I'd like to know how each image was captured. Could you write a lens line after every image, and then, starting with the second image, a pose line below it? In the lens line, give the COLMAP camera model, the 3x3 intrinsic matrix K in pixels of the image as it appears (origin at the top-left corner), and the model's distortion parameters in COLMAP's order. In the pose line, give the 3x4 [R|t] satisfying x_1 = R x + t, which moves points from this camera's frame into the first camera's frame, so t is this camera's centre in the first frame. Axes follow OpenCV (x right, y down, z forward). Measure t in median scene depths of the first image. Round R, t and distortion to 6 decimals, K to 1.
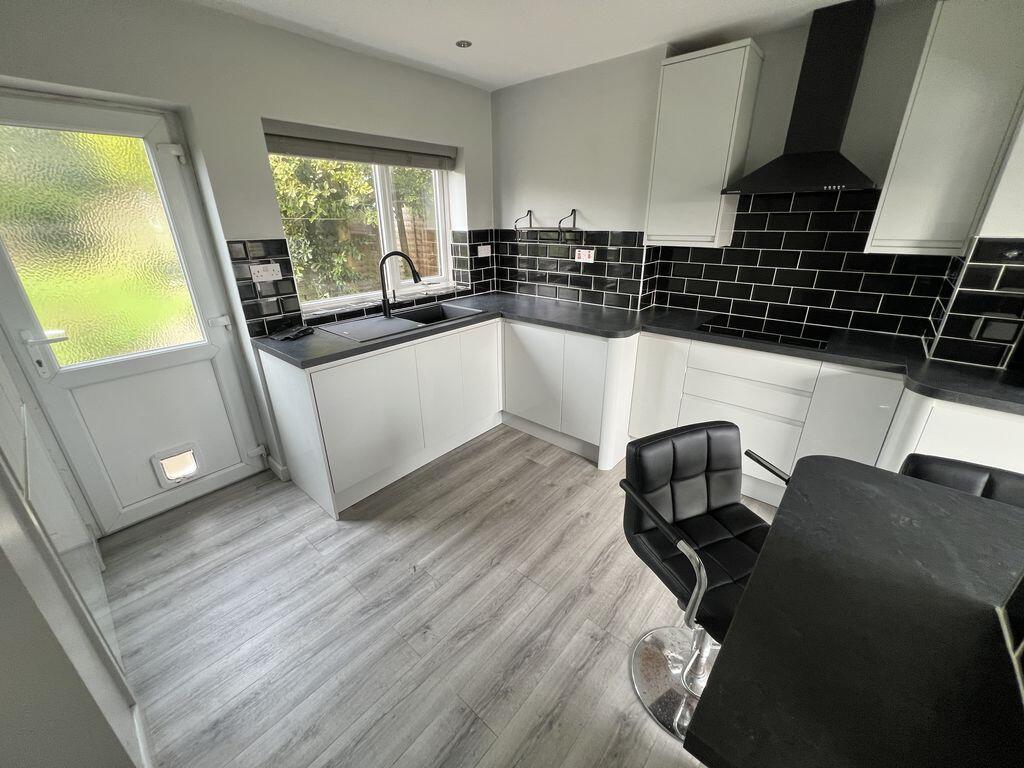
lens RADIAL K [[409.2, 0, 503.0], [0, 409.2, 380.9], [0, 0, 1]] dist [0.003977, -0.001012]
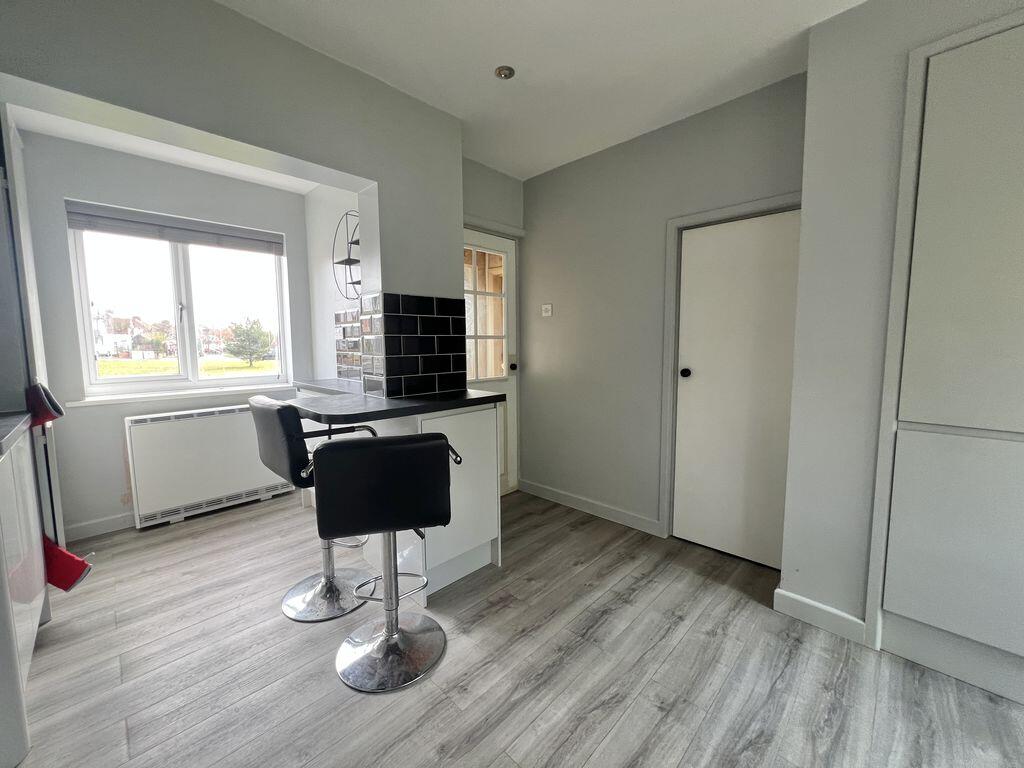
lens RADIAL K [[409.2, 0, 509.2], [0, 409.2, 380.0], [0, 0, 1]] dist [0.003977, -0.001012]
pose [[-0.998363, 0.016835, 0.054661, 0.049477], [0.039840, 0.890395, 0.453441, -0.285079], [-0.041036, 0.454877, -0.889608, 1.151260]]
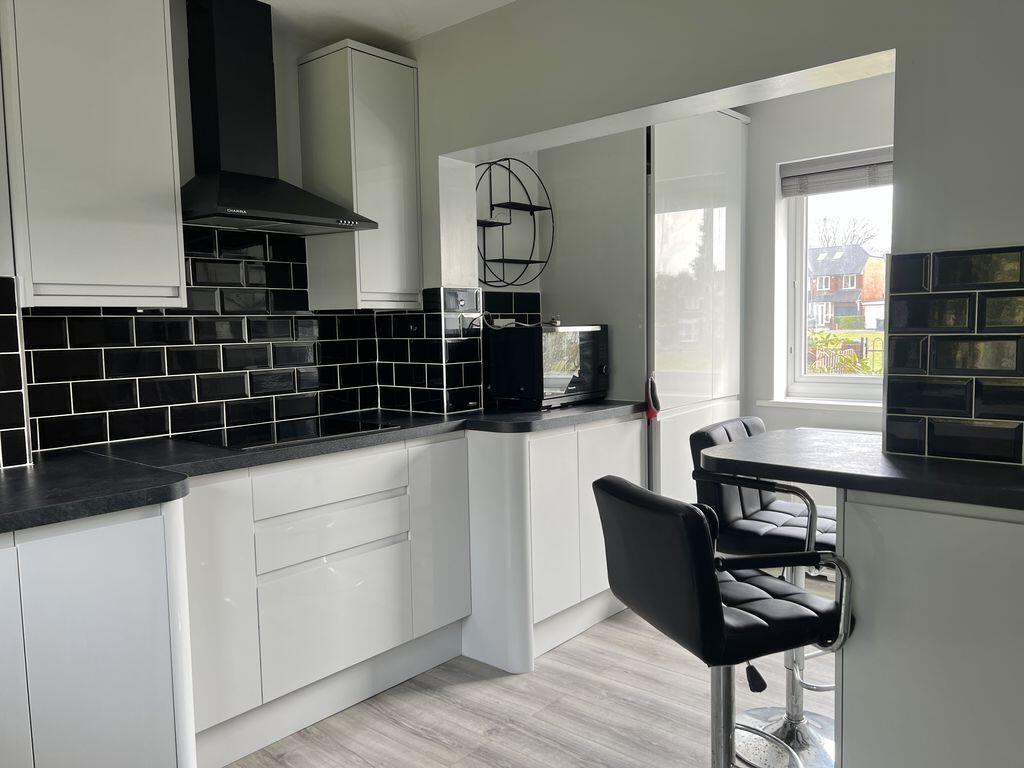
lens RADIAL K [[769.6, 0, 509.6], [0, 769.6, 393.9], [0, 0, 1]] dist [0.057295, -0.056993]
pose [[-0.004265, -0.075997, 0.997099, -0.574958], [0.390675, 0.917739, 0.071620, -0.143358], [-0.920519, 0.389847, 0.025776, 0.700967]]
